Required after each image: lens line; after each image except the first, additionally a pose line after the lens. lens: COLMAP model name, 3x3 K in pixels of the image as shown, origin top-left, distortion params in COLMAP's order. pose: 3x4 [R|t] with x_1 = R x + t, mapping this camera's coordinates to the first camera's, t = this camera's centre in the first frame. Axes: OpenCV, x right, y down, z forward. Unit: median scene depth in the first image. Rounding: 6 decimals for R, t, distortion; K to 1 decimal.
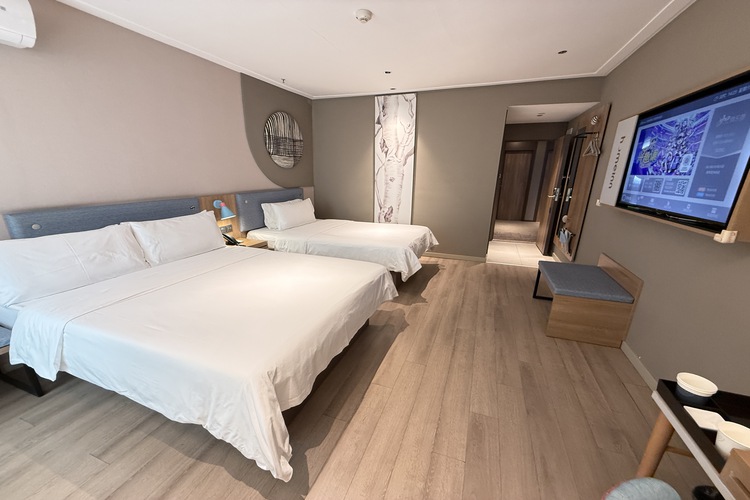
lens RADIAL K [[298.4, 0, 375.0], [0, 298.4, 270.7], [0, 0, 1]] dist [-0.000459, -0.000428]
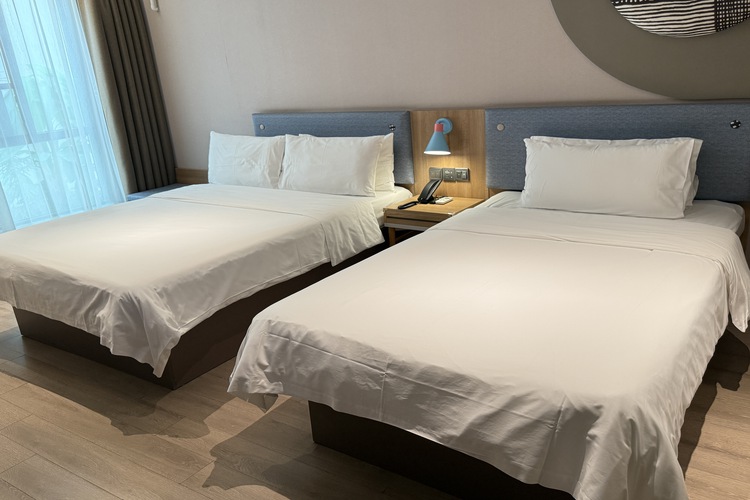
lens RADIAL K [[606.1, 0, 375.3], [0, 606.1, 286.9], [0, 0, 1]] dist [0.096421, -0.174880]
pose [[-0.242276, 0.349919, -0.904908, 0.742299], [-0.239712, 0.882190, 0.405314, -0.457691], [0.940128, 0.315115, -0.129854, 1.328421]]
